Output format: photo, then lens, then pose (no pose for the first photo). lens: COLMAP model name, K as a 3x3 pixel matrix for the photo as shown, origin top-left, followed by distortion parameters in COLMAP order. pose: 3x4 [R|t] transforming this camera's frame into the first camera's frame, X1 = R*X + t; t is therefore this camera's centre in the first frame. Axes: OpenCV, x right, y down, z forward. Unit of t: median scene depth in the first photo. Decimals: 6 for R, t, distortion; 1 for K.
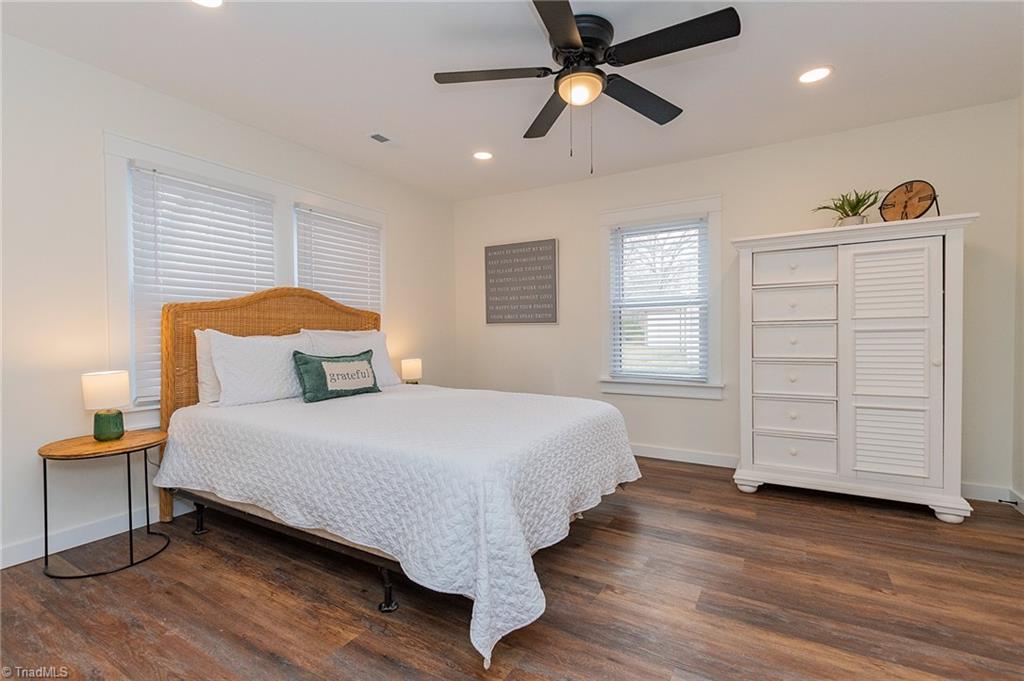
lens RADIAL K [[458.7, 0, 505.1], [0, 458.7, 344.8], [0, 0, 1]] dist [0.003150, 0.000347]
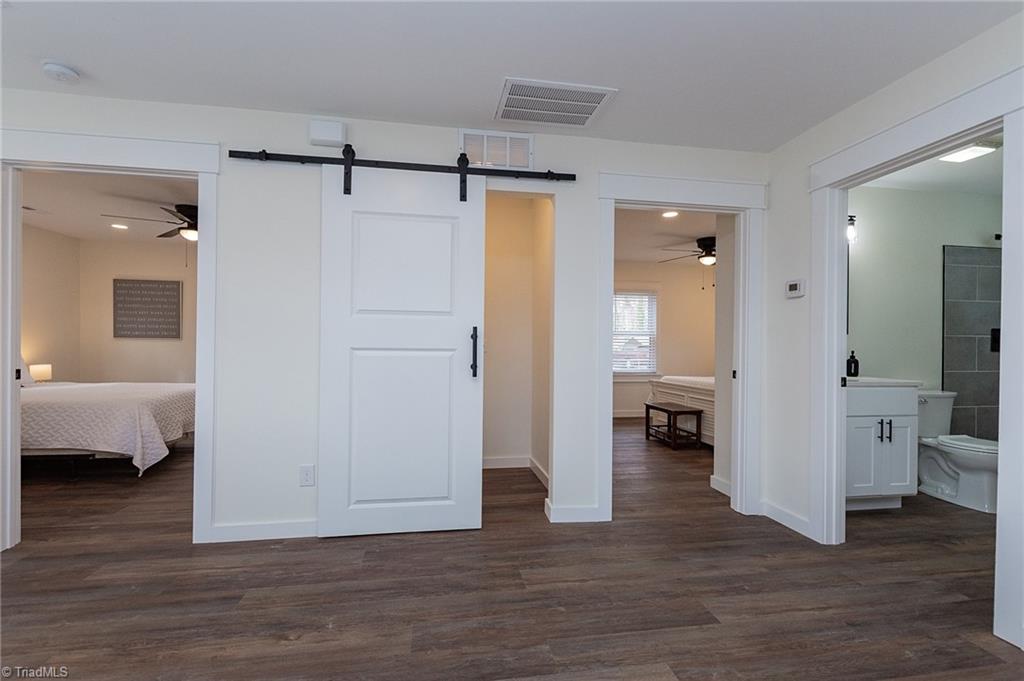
lens RADIAL K [[458.7, 0, 505.1], [0, 458.7, 344.8], [0, 0, 1]] dist [0.003150, 0.000347]
pose [[0.753384, 0.011027, 0.657488, -0.070307], [0.006105, 0.999699, -0.023761, 0.012434], [-0.657553, 0.021915, 0.753090, -0.794320]]
